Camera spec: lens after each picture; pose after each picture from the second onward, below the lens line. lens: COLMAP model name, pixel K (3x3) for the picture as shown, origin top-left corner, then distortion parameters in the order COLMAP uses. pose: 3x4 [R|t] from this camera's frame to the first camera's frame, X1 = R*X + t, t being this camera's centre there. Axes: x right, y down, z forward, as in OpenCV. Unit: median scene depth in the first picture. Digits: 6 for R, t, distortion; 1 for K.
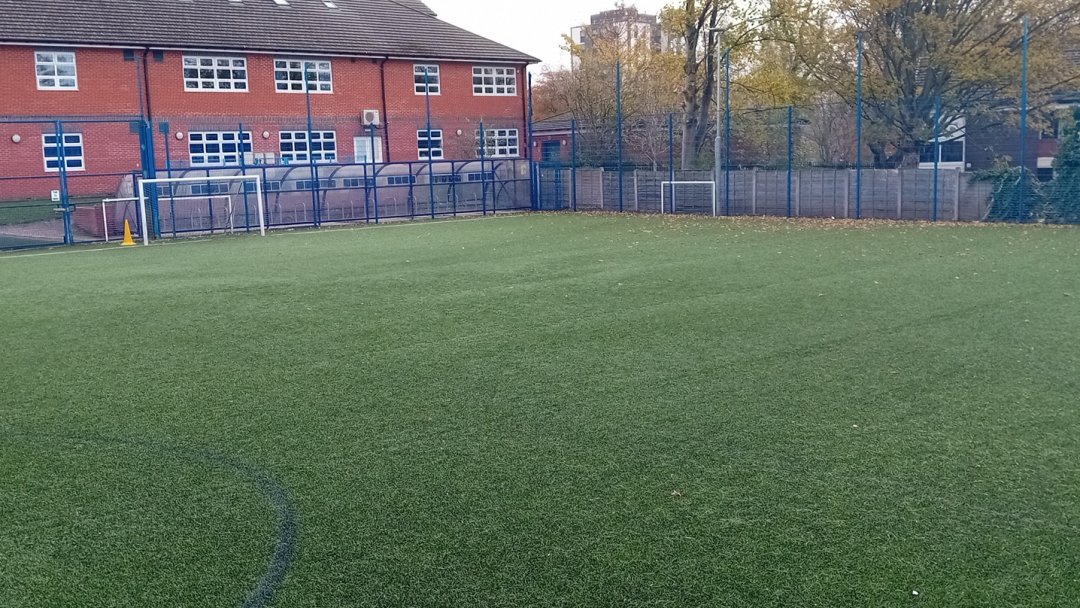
lens RADIAL K [[1109.4, 0, 544.4], [0, 1109.4, 302.8], [0, 0, 1]] dist [0.140676, -0.356657]
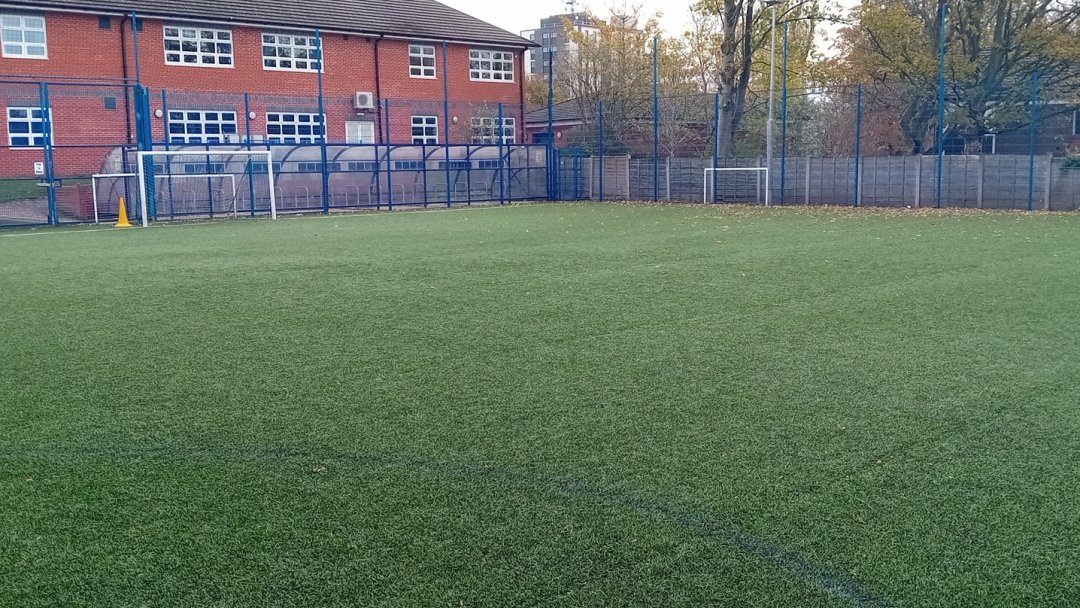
lens RADIAL K [[1109.4, 0, 544.4], [0, 1109.4, 302.8], [0, 0, 1]] dist [0.140676, -0.356657]
pose [[0.998099, 0.006989, 0.061233, -0.074056], [-0.006491, 0.999944, -0.008321, 0.009222], [-0.061288, 0.007908, 0.998089, 0.086058]]
